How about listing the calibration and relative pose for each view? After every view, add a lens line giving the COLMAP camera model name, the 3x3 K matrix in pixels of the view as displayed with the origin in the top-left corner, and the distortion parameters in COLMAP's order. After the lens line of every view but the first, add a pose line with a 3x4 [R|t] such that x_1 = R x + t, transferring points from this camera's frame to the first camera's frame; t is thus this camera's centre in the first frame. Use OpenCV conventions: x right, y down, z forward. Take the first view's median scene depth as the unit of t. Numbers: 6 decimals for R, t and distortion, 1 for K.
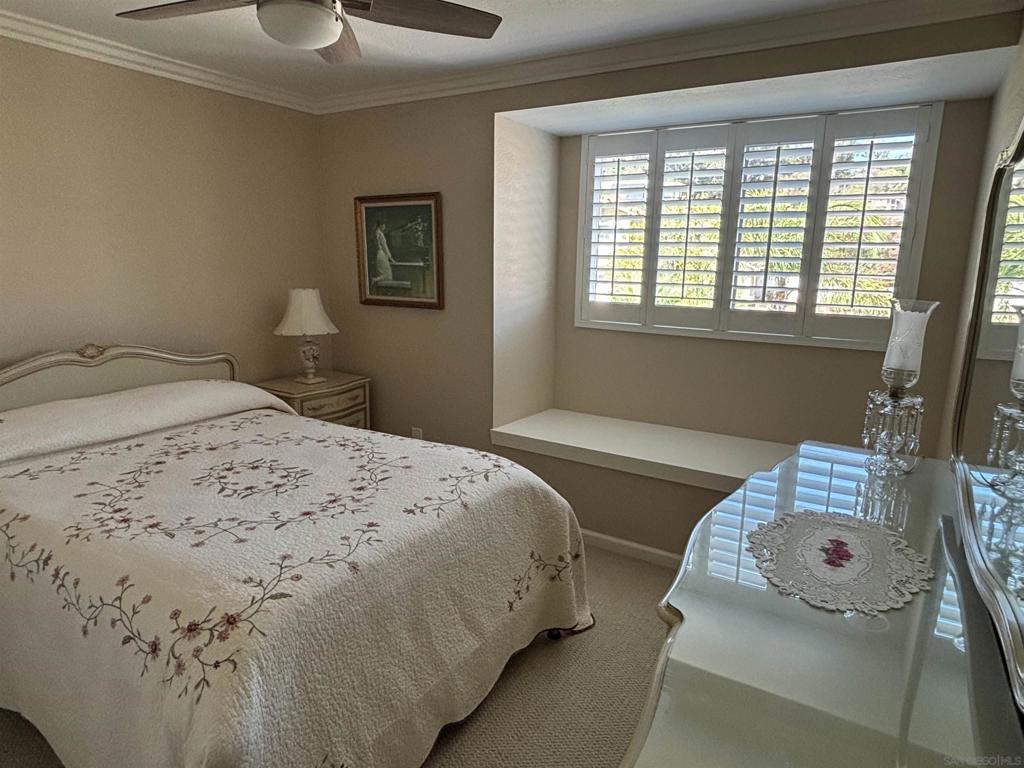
lens RADIAL K [[583.6, 0, 512.0], [0, 583.6, 384.0], [0, 0, 1]] dist [-0.041840, 0.000145]
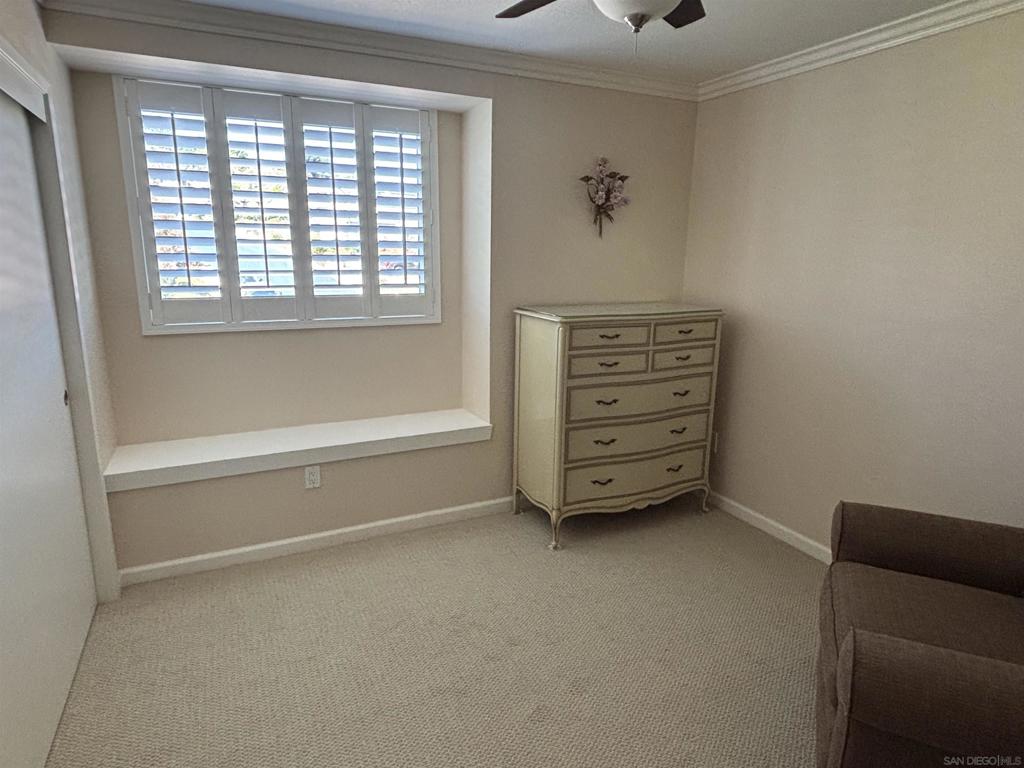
lens RADIAL K [[611.7, 0, 512.0], [0, 611.7, 384.0], [0, 0, 1]] dist [0.000176, -0.000693]
pose [[0.552530, -0.177566, 0.814359, -0.295712], [0.163591, 0.981143, 0.102938, -0.036773], [-0.817281, 0.076345, 0.571159, 0.162998]]
